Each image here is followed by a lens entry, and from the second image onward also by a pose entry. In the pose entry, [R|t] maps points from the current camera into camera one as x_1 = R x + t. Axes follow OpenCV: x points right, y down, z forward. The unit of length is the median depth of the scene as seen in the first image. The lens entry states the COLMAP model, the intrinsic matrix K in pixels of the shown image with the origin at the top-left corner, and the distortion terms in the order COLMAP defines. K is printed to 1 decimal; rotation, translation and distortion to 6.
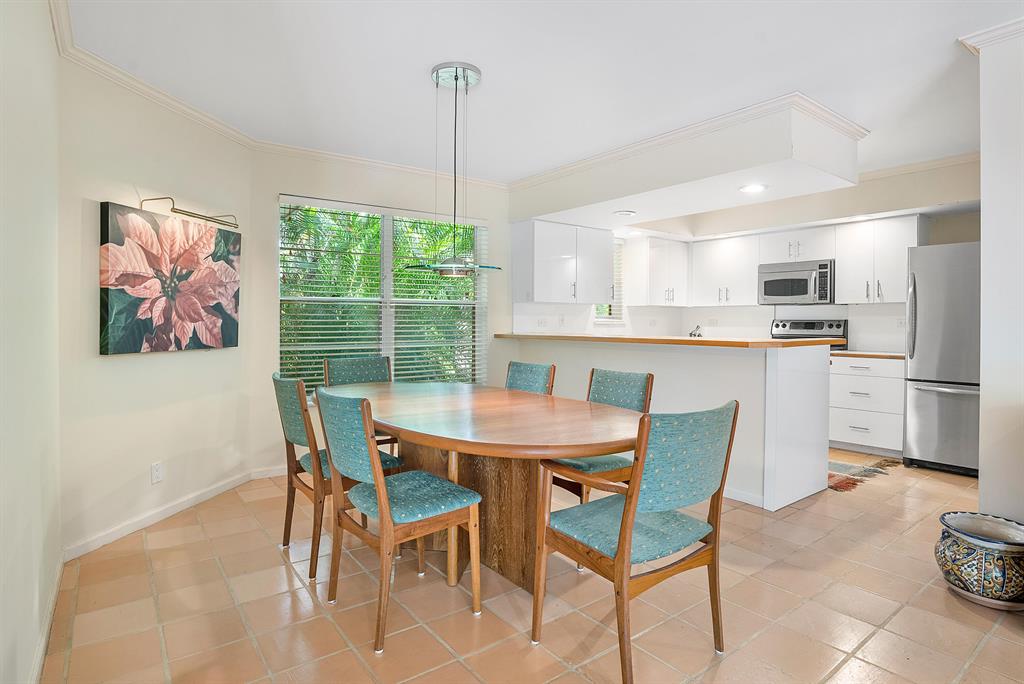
lens RADIAL K [[561.9, 0, 512.9], [0, 561.9, 318.6], [0, 0, 1]] dist [-0.067062, 0.025563]
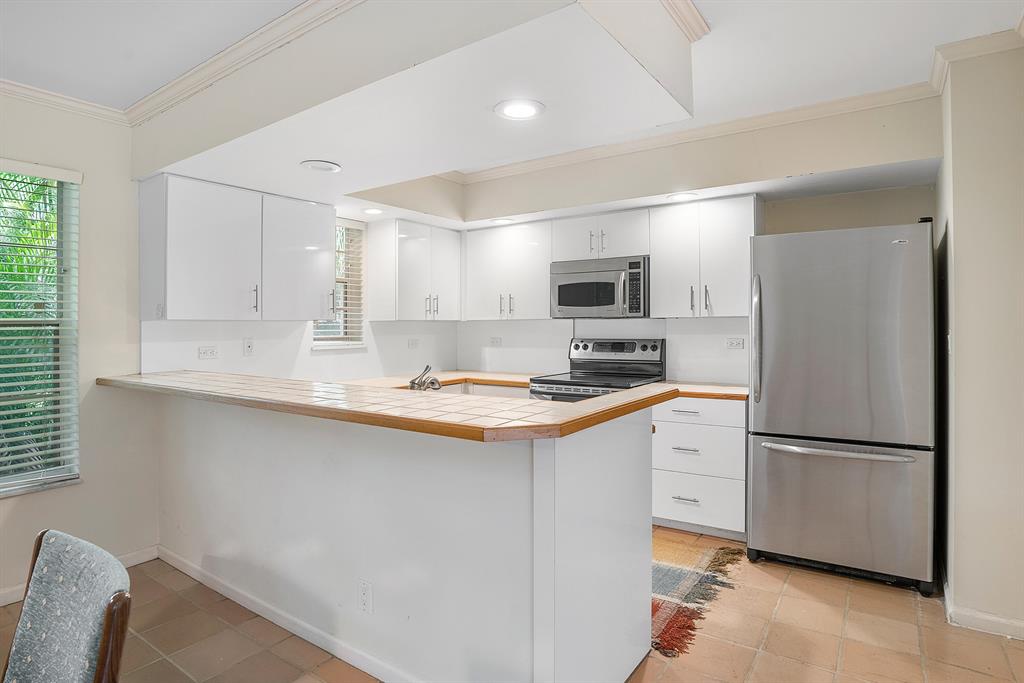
lens RADIAL K [[561.9, 0, 512.9], [0, 561.9, 318.1], [0, 0, 1]] dist [-0.067062, 0.025563]
pose [[0.952844, -0.008112, 0.303353, 0.193486], [0.010735, 0.999918, -0.006980, -0.023094], [-0.303271, 0.009908, 0.952853, 0.359080]]
